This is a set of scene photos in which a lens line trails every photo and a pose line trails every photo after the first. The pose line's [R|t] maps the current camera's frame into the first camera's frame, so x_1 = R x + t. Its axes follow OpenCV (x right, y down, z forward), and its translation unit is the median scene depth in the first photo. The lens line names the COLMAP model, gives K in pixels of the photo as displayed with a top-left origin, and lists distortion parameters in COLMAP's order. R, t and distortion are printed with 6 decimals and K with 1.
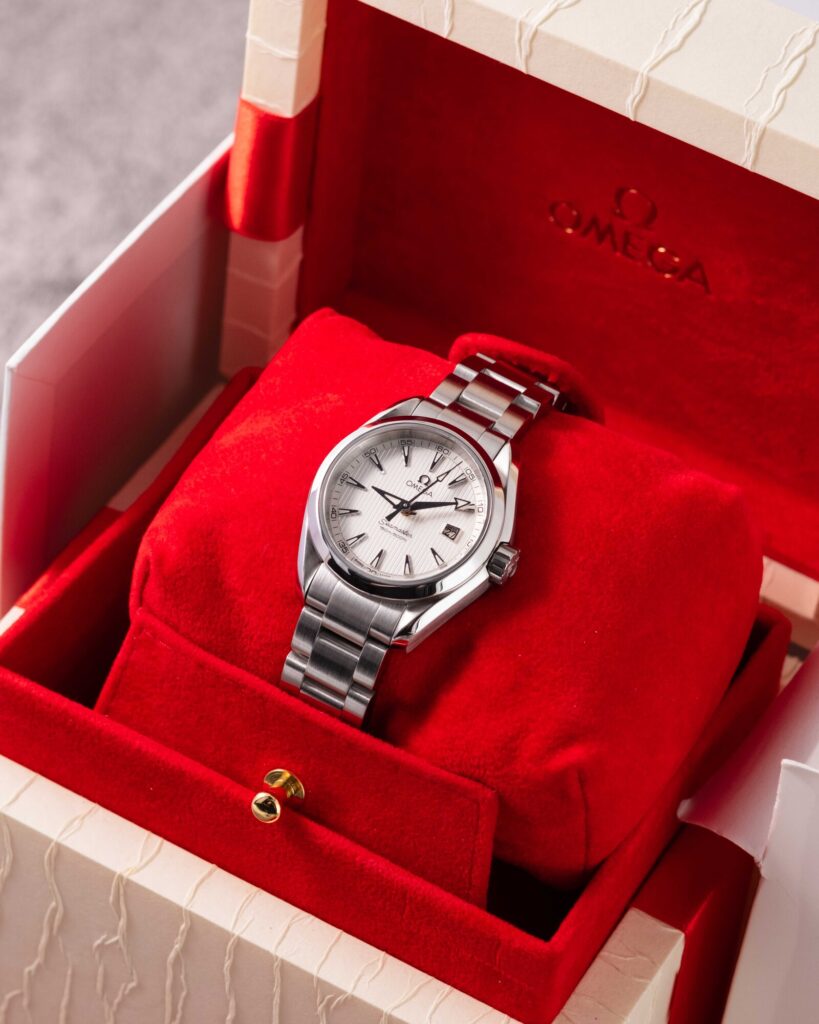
lens RADIAL K [[4453.2, 0, 409.5], [0, 4453.2, 512.0], [0, 0, 1]] dist [0.068621, 5.418140]
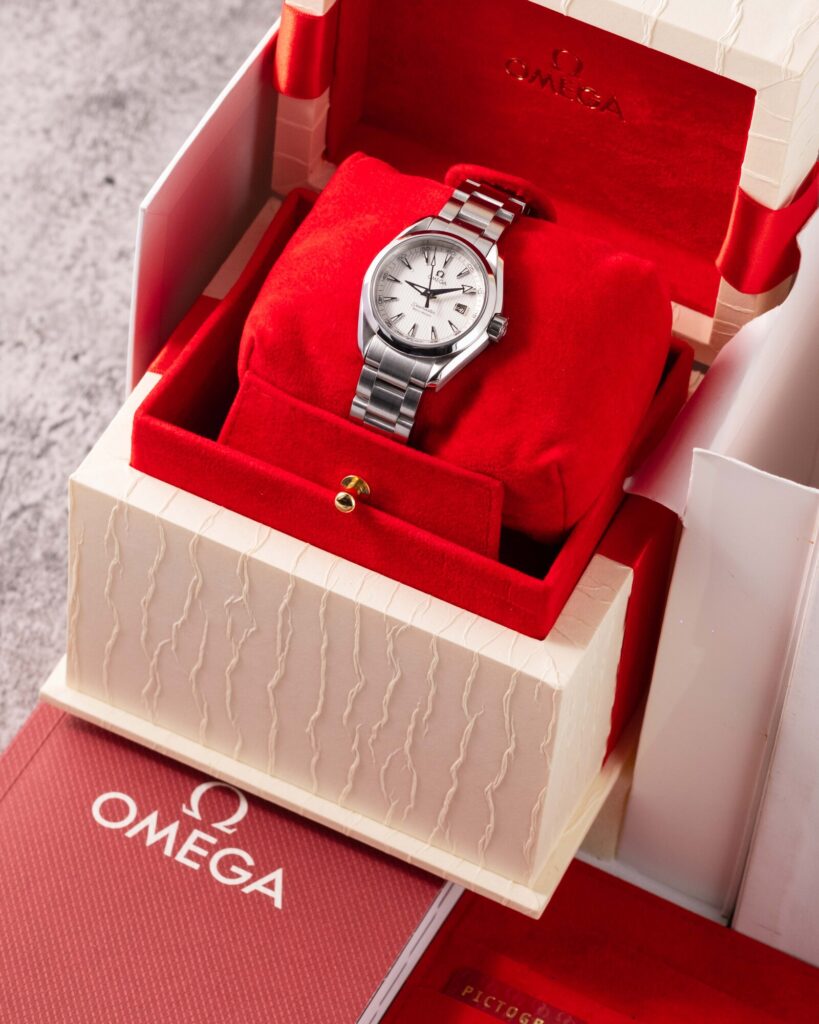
lens RADIAL K [[4453.2, 0, 409.5], [0, 4453.2, 512.0], [0, 0, 1]] dist [0.068621, 5.418140]
pose [[0.997729, -0.064383, 0.019809, -0.040101], [0.062728, 0.995199, 0.075134, -0.039250], [-0.024551, -0.073721, 0.996977, -0.462343]]
